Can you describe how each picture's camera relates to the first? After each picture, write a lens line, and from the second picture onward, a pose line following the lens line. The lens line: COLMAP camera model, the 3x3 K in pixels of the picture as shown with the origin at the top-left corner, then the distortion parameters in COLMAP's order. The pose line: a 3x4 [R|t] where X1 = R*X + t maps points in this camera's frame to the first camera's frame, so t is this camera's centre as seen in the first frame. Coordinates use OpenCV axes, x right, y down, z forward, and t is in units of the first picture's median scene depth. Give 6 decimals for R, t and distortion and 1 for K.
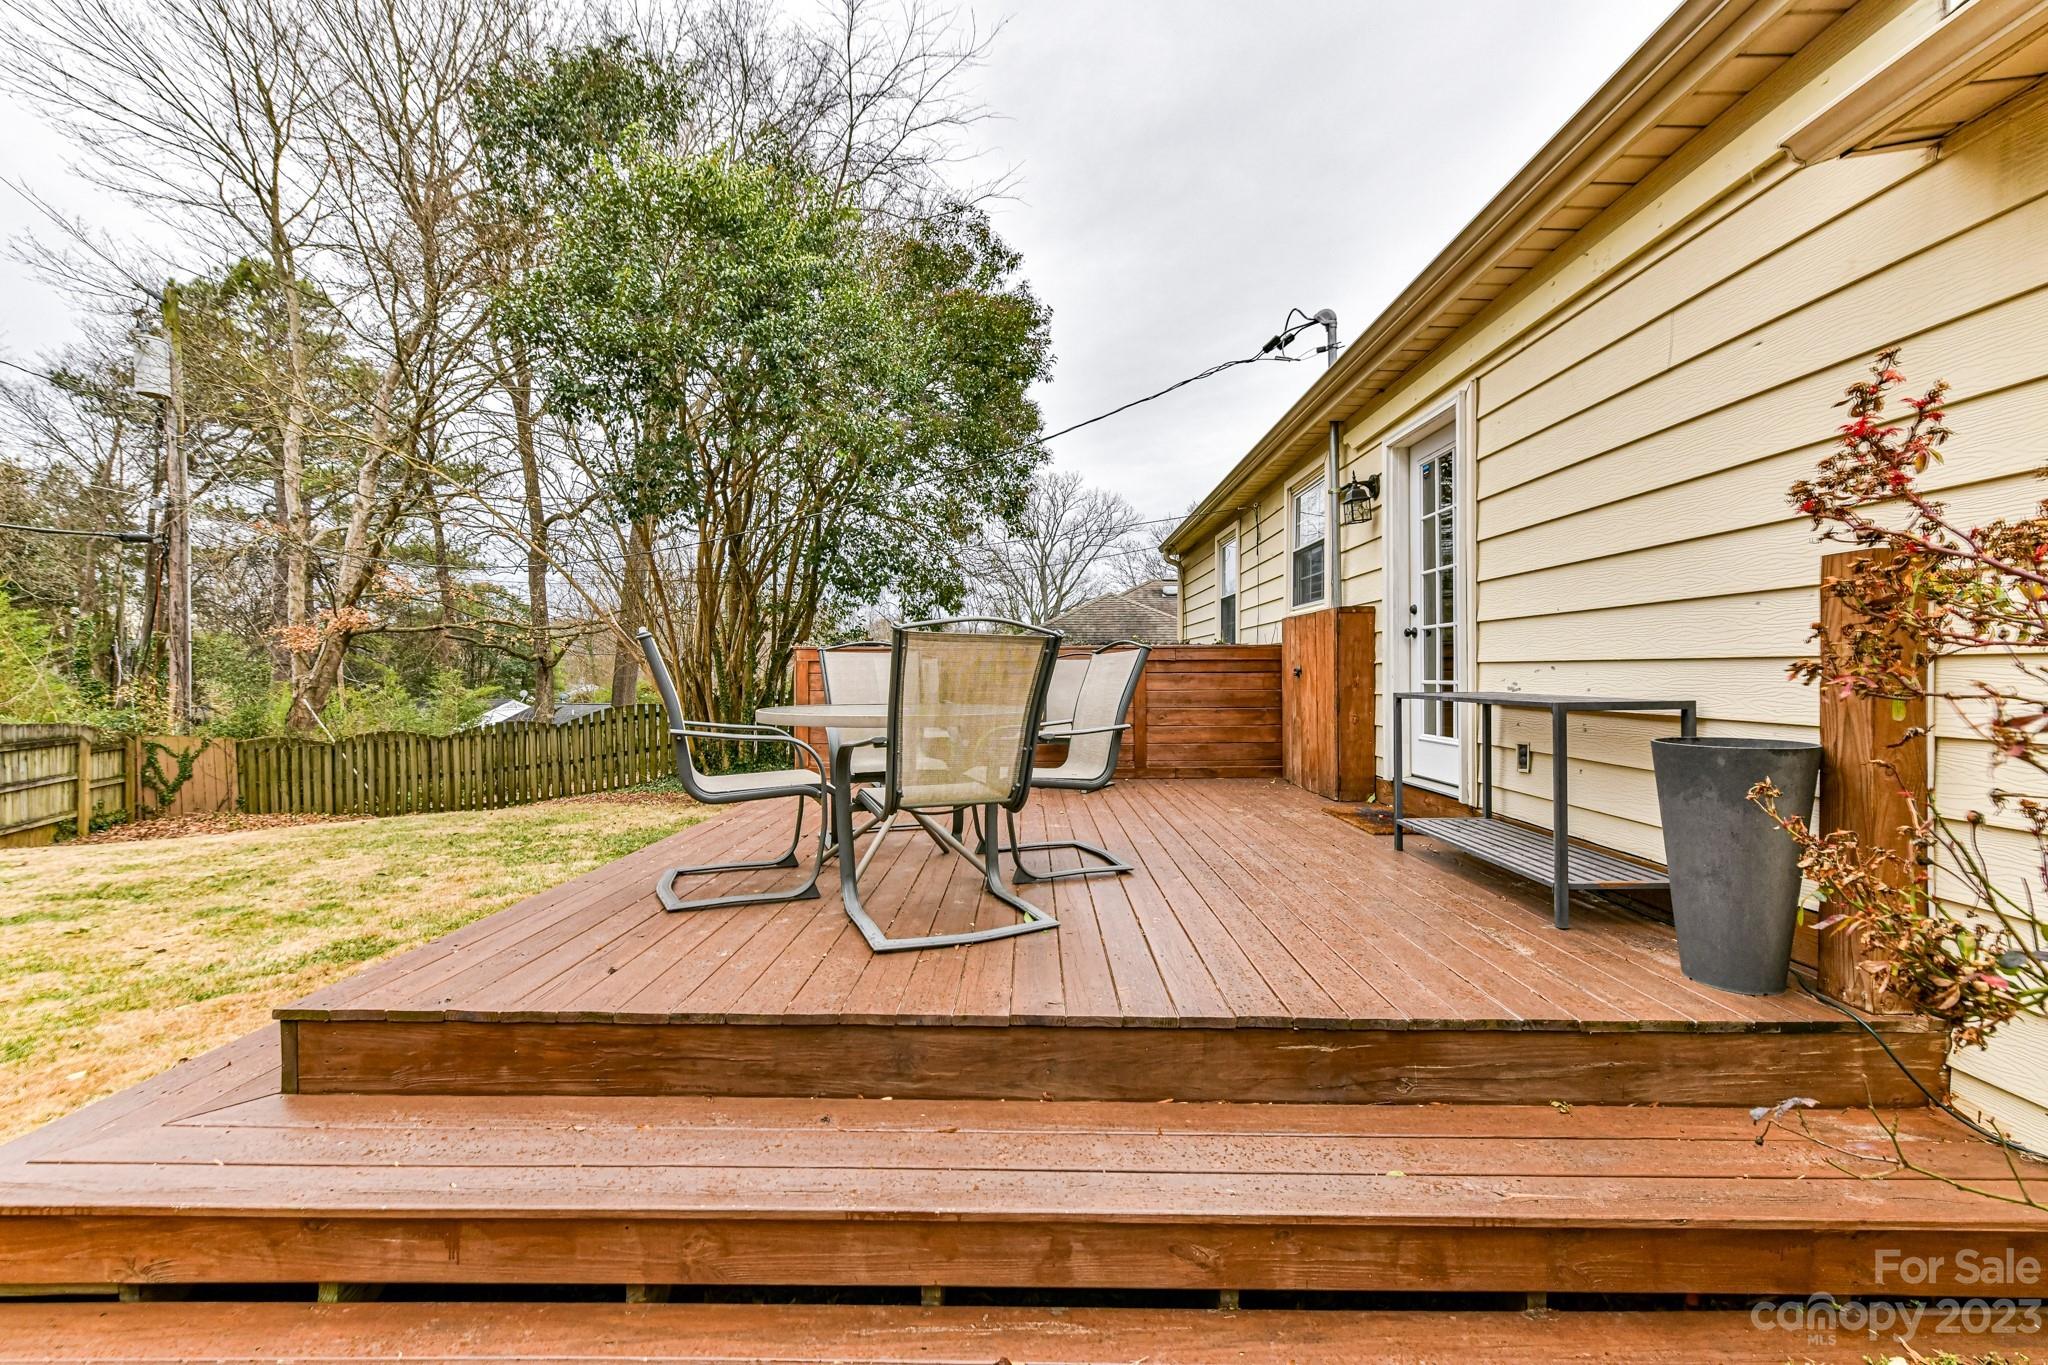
lens RADIAL K [[807.6, 0, 1016.3], [0, 807.6, 684.5], [0, 0, 1]] dist [0.015110, -0.006426]
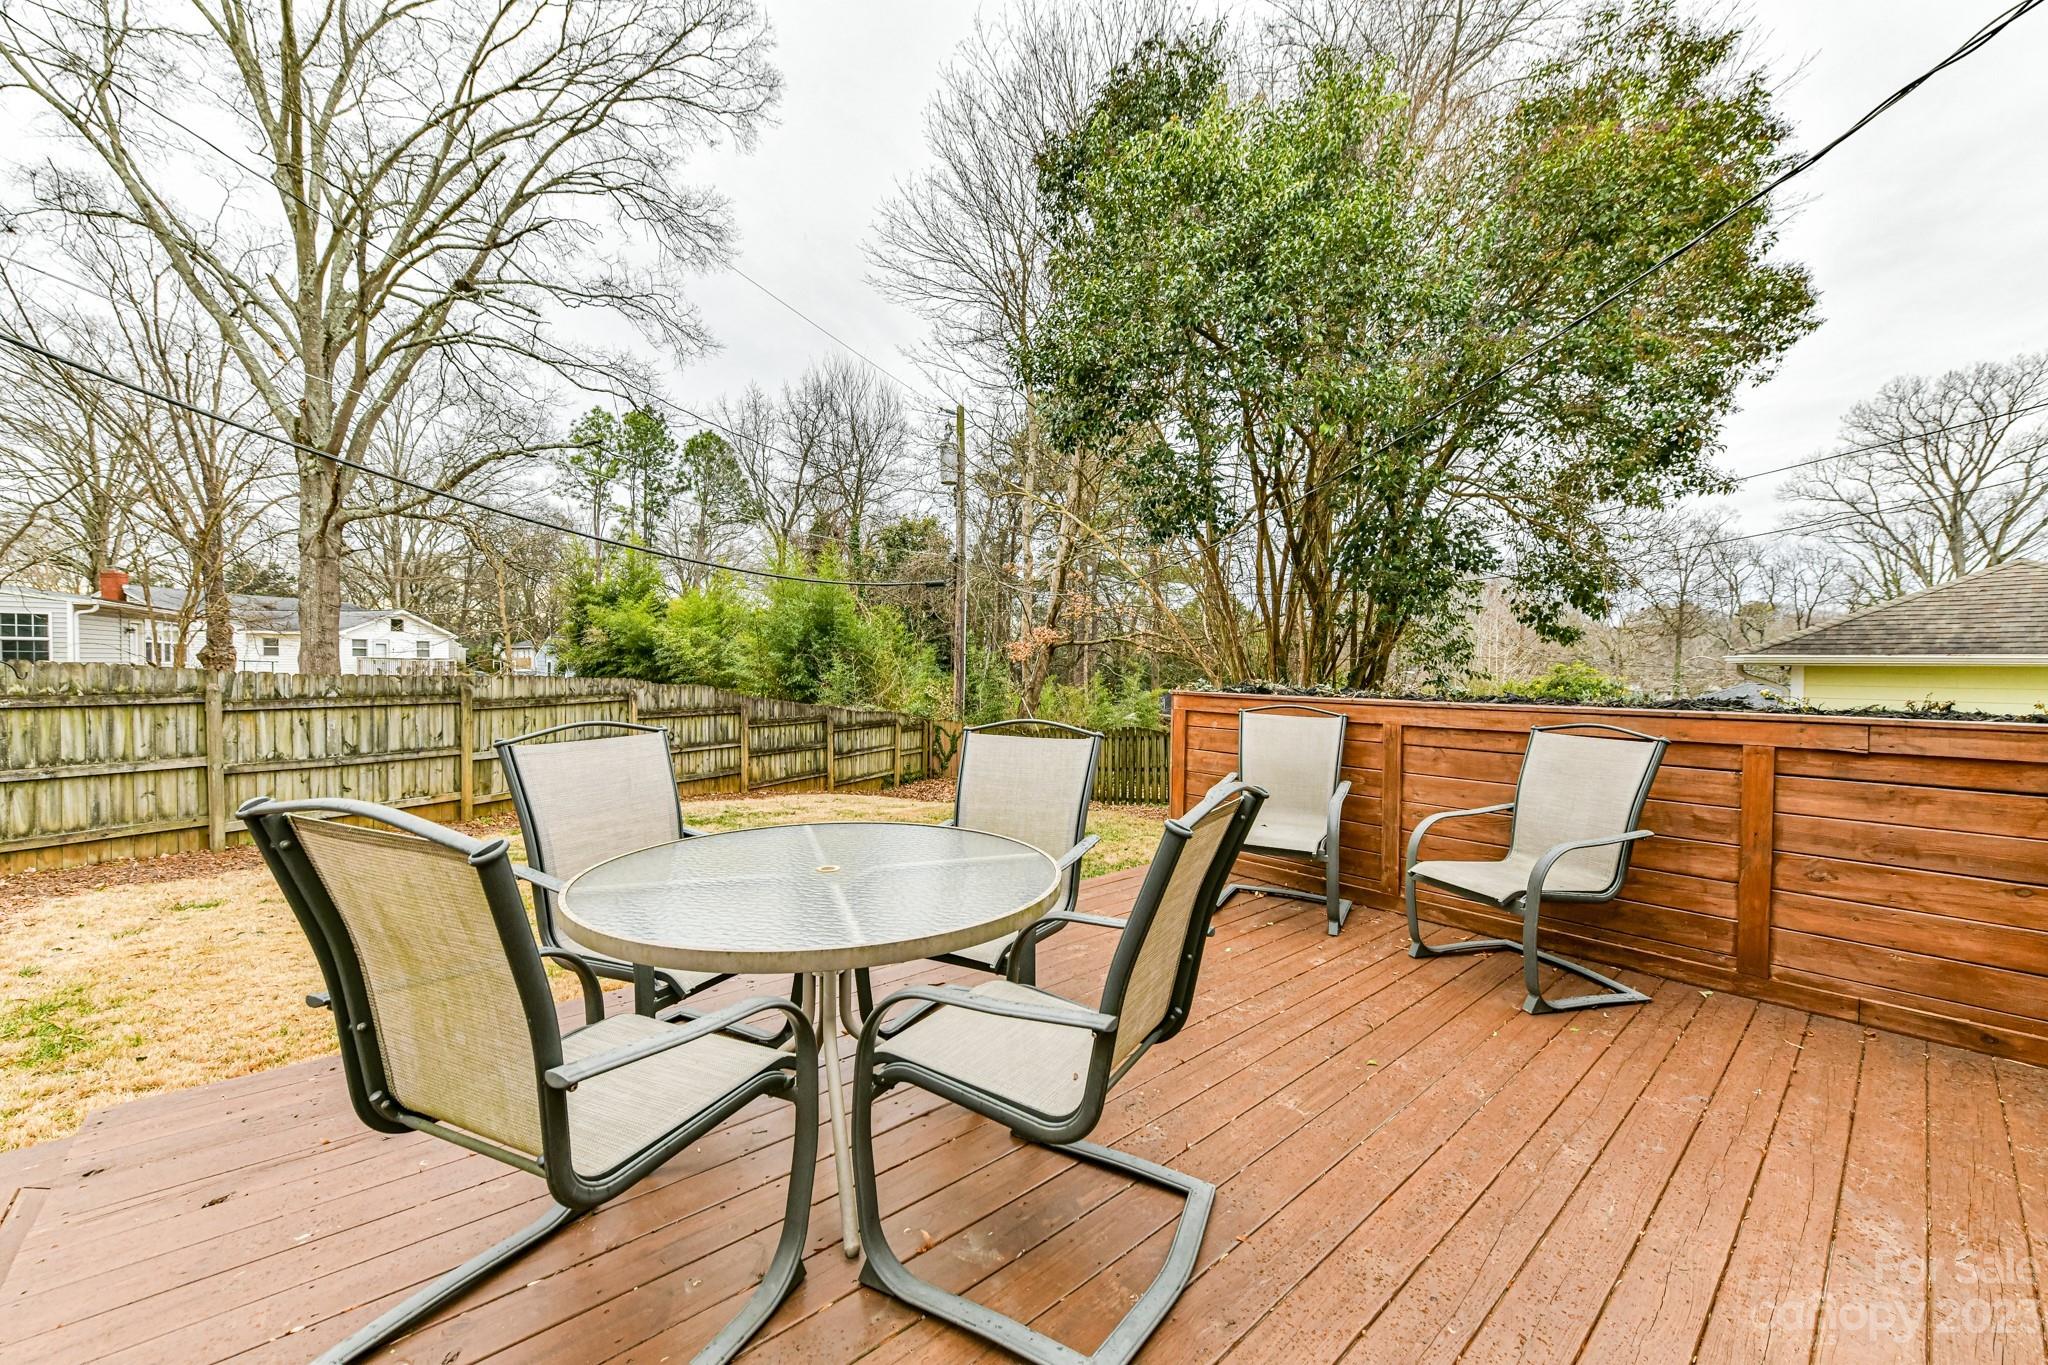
lens RADIAL K [[801.1, 0, 1026.9], [0, 801.1, 689.3], [0, 0, 1]] dist [0.000670, -0.000500]
pose [[0.671807, 0.031602, -0.740052, 0.103329], [-0.022393, 0.999499, 0.022353, -0.031480], [0.740388, 0.001556, 0.672178, 0.184207]]
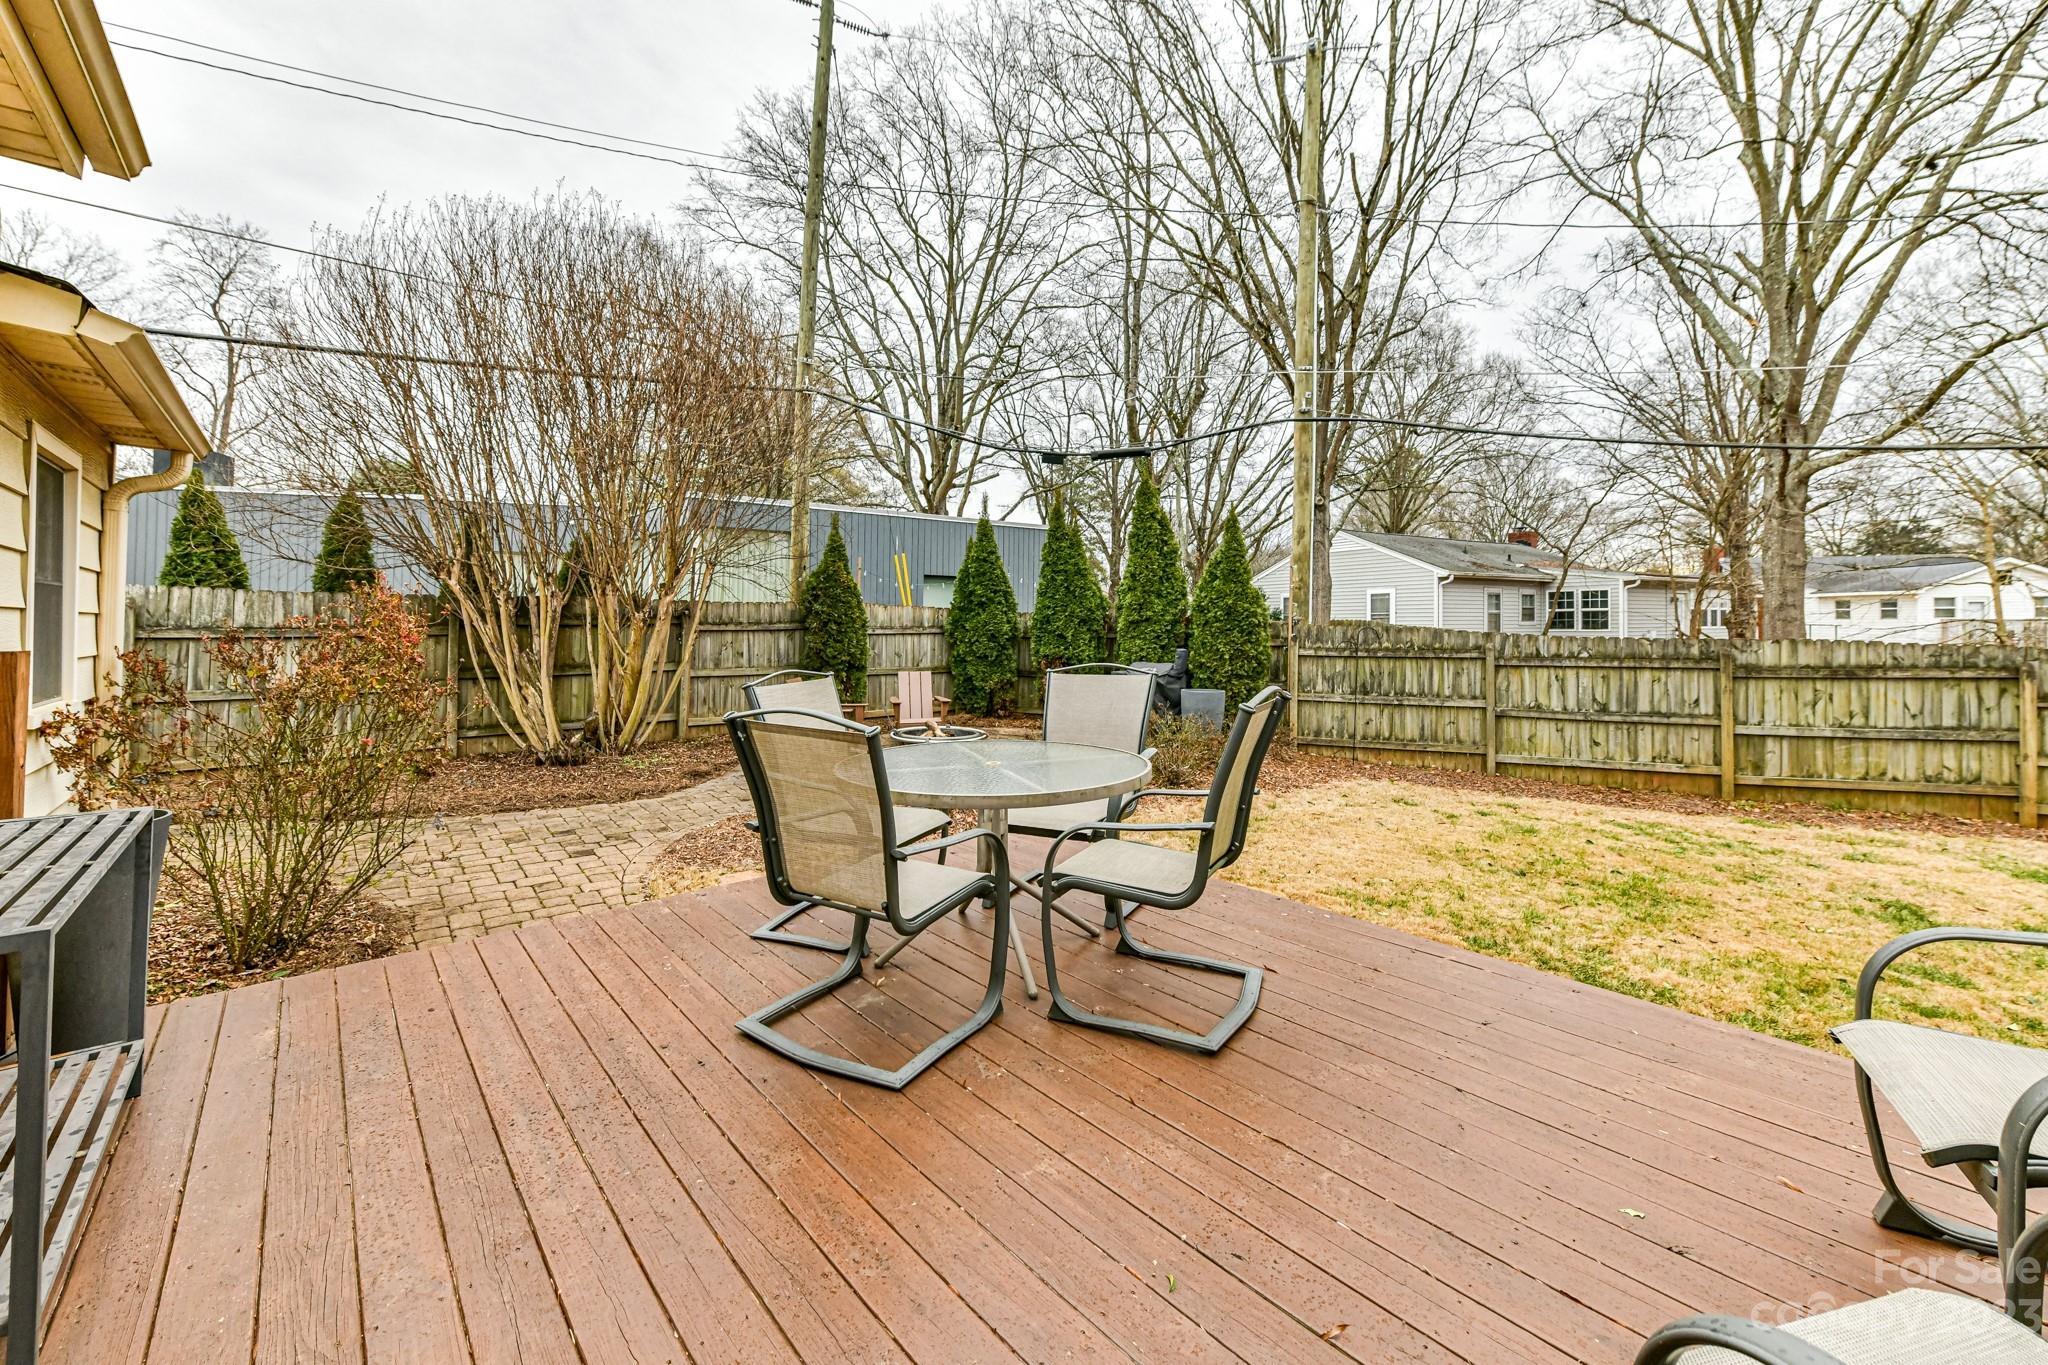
lens RADIAL K [[834.9, 0, 1021.7], [0, 834.9, 615.9], [0, 0, 1]] dist [-0.003925, -0.000011]
pose [[-0.753772, -0.001208, -0.657135, 0.114274], [-0.003156, 0.999993, 0.001783, -0.035189], [0.657128, 0.003418, -0.753771, 0.450420]]
